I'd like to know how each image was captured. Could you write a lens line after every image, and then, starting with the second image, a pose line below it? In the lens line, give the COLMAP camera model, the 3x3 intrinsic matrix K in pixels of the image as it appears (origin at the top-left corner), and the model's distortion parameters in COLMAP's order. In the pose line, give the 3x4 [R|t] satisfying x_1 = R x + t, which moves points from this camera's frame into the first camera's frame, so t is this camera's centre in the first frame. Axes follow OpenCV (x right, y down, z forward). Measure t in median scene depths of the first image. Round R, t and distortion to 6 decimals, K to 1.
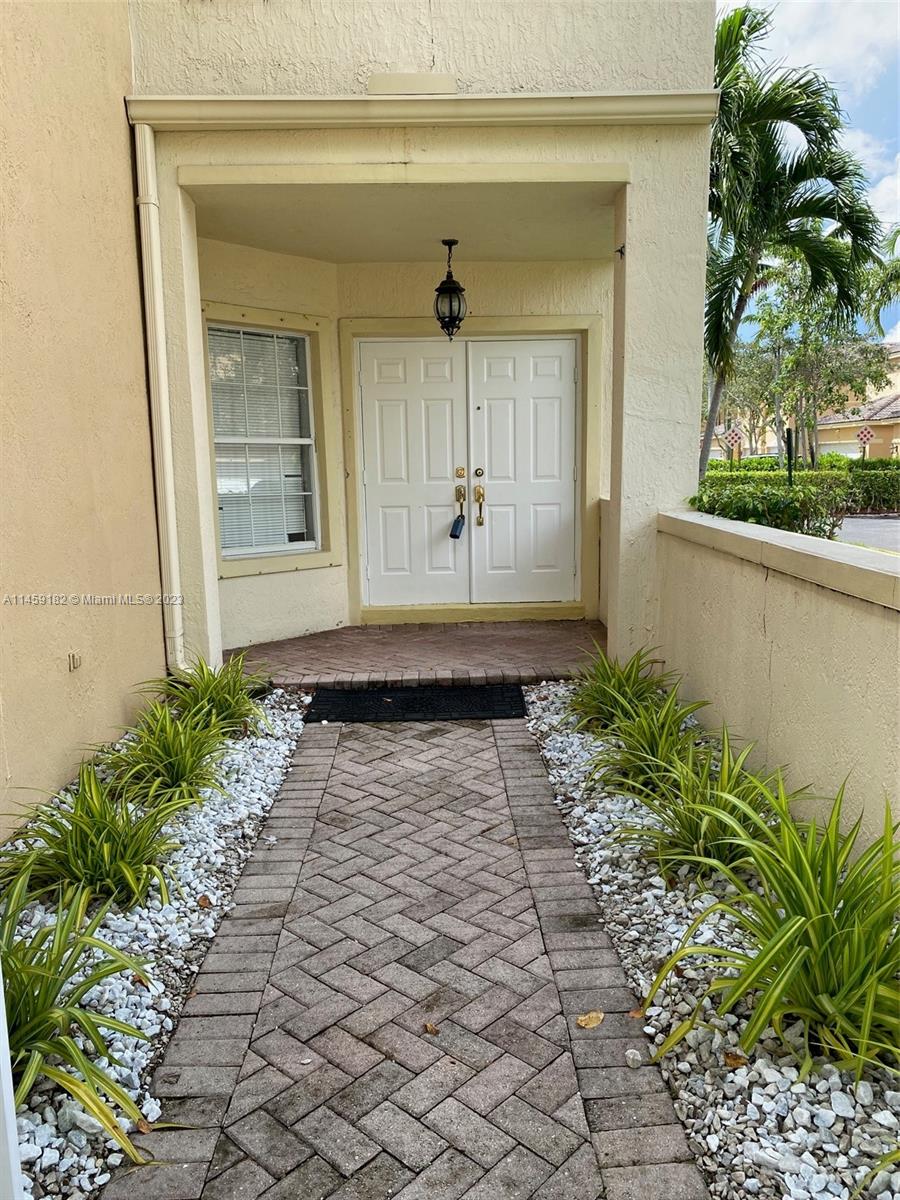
lens RADIAL K [[928.0, 0, 450.0], [0, 928.0, 600.0], [0, 0, 1]] dist [0.071480, -0.158344]
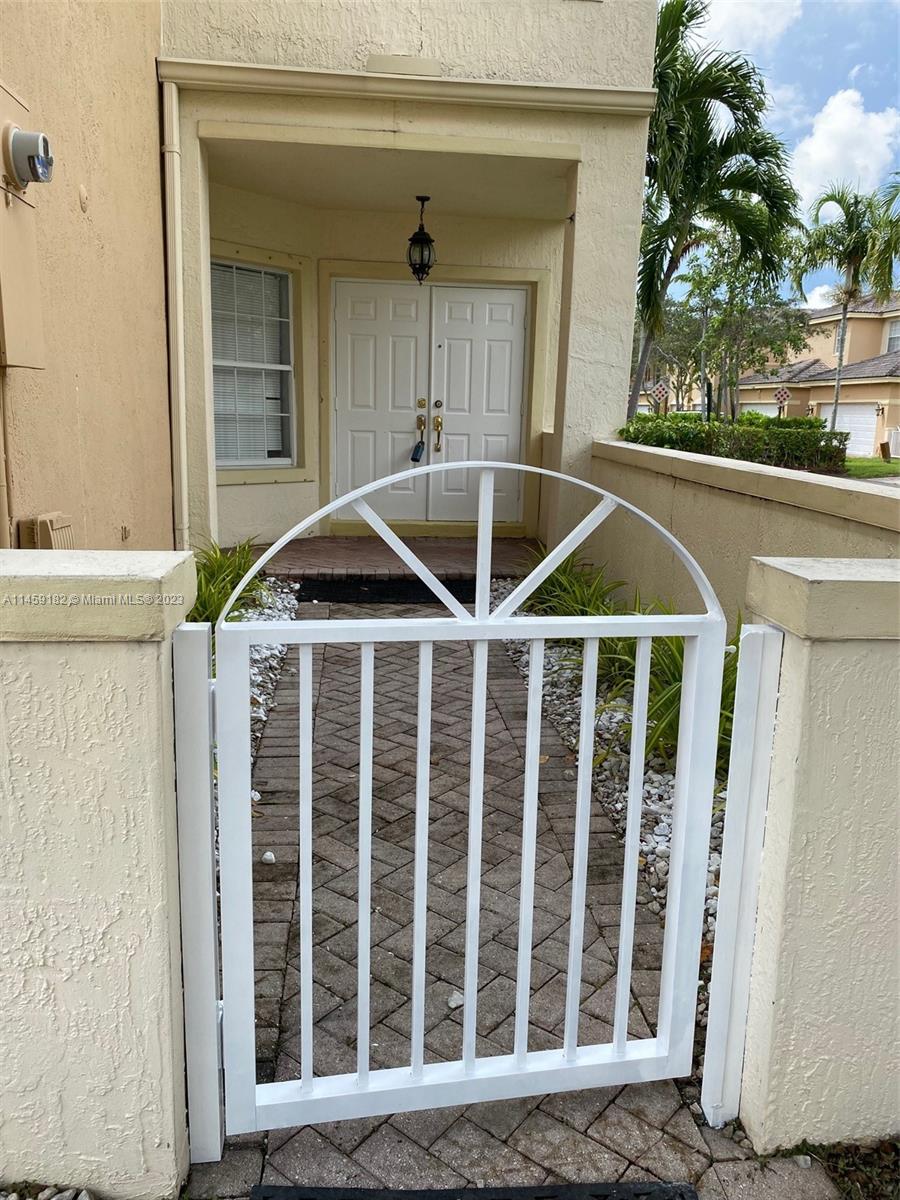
lens RADIAL K [[961.5, 0, 455.7], [0, 961.5, 602.4], [0, 0, 1]] dist [0.078314, -0.178205]
pose [[0.995489, 0.027544, 0.090786, -0.052283], [-0.031828, 0.998431, 0.046081, 0.054390], [-0.089374, -0.048763, 0.994804, -0.203109]]
